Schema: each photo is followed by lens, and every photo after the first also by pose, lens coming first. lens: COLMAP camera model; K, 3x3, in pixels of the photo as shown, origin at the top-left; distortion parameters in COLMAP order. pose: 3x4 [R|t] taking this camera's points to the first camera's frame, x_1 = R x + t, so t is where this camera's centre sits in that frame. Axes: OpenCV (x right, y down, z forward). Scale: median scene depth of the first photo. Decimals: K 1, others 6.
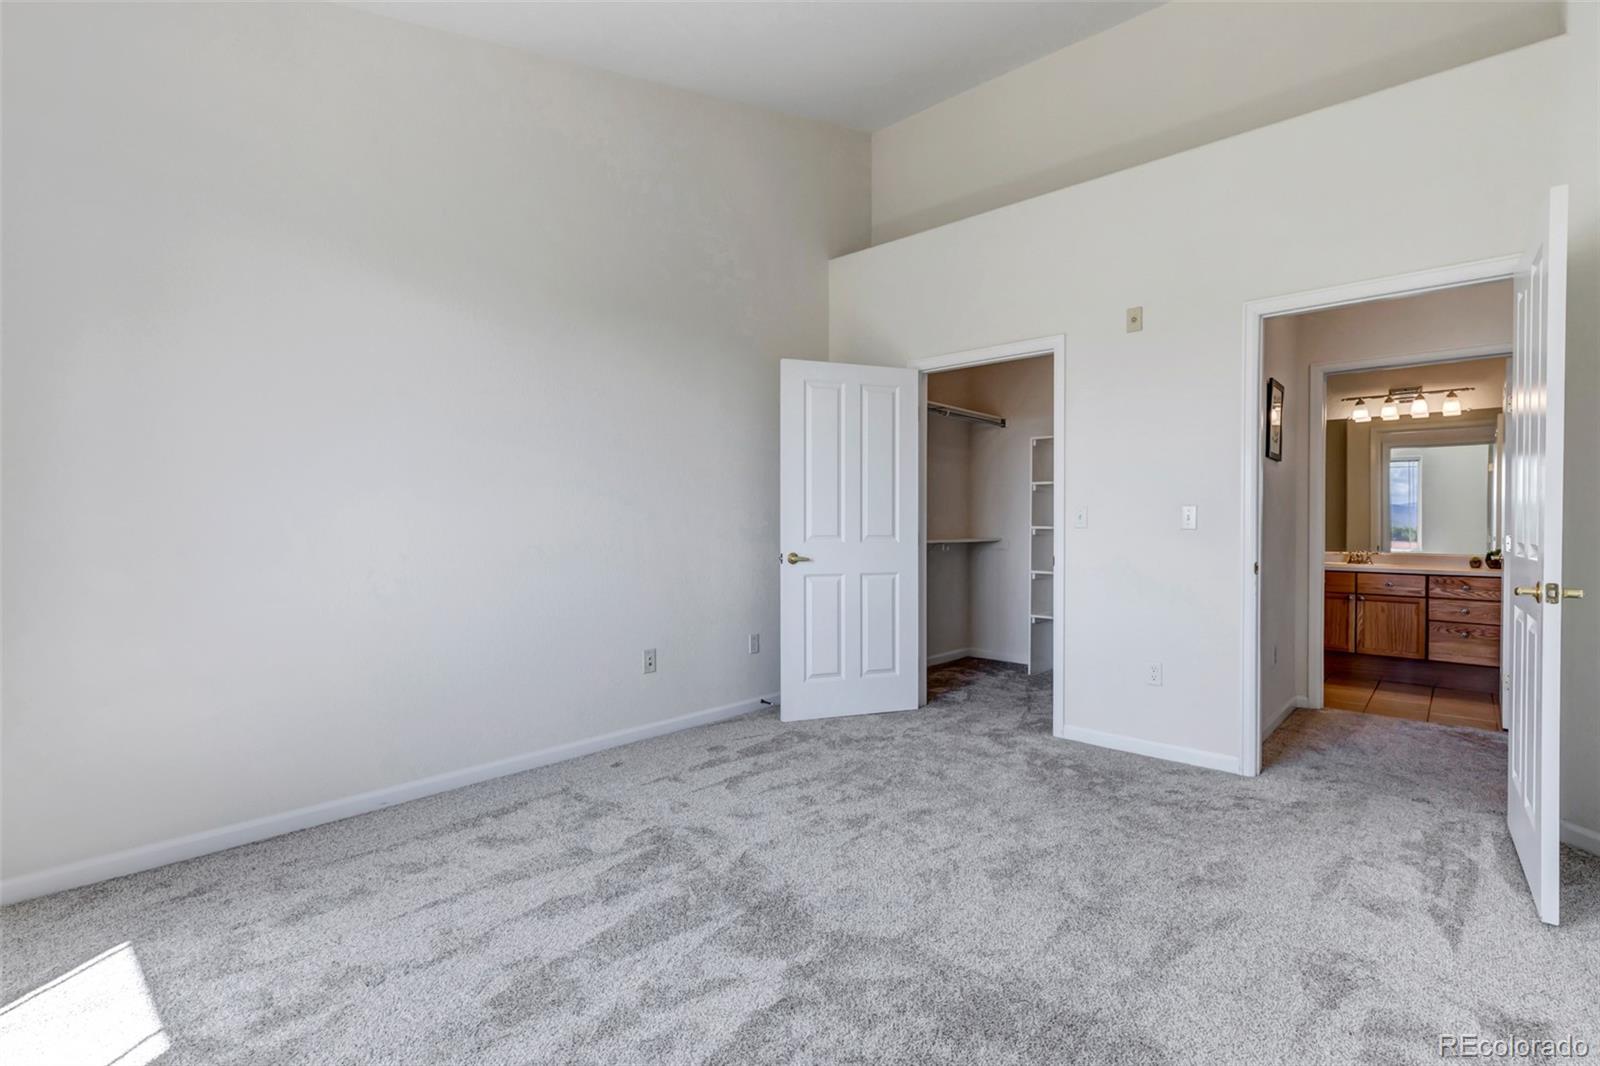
lens RADIAL K [[740.3, 0, 798.7], [0, 740.3, 531.0], [0, 0, 1]] dist [0.005584, -0.003576]
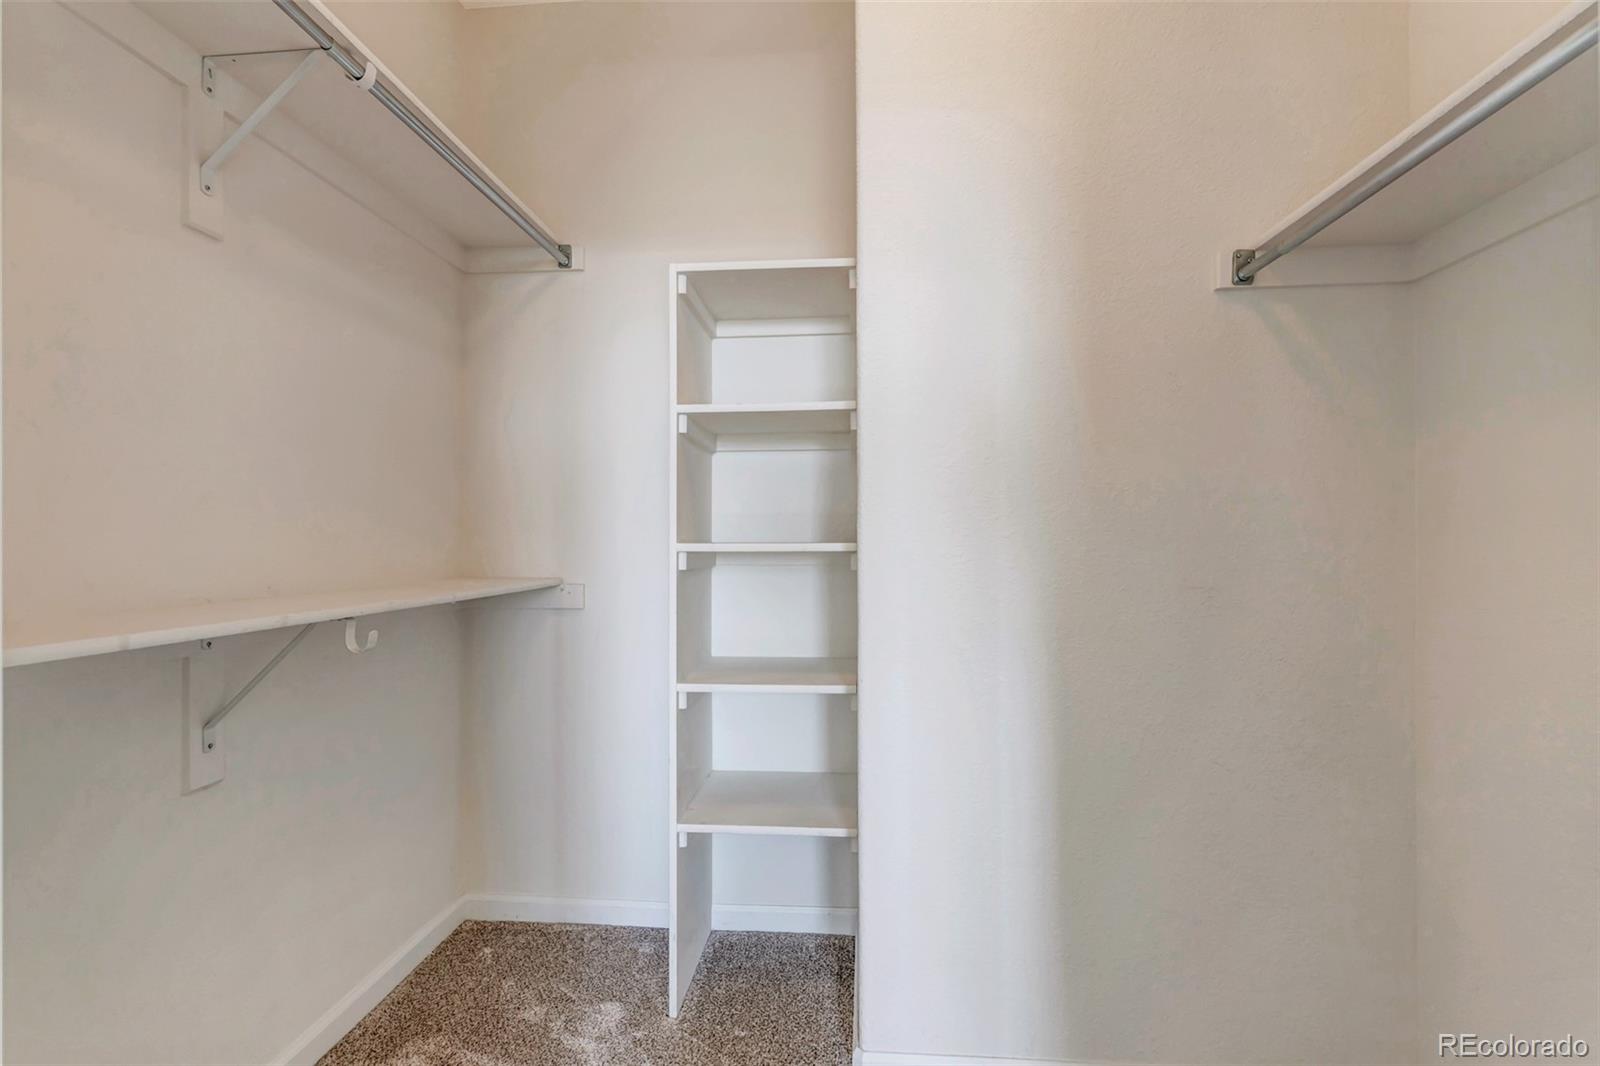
lens RADIAL K [[740.3, 0, 797.9], [0, 740.3, 538.1], [0, 0, 1]] dist [0.005584, -0.003576]
pose [[0.799458, -0.006879, 0.600683, 0.161770], [0.013671, 0.999884, -0.006743, -0.005813], [-0.600566, 0.013603, 0.799459, 0.698882]]
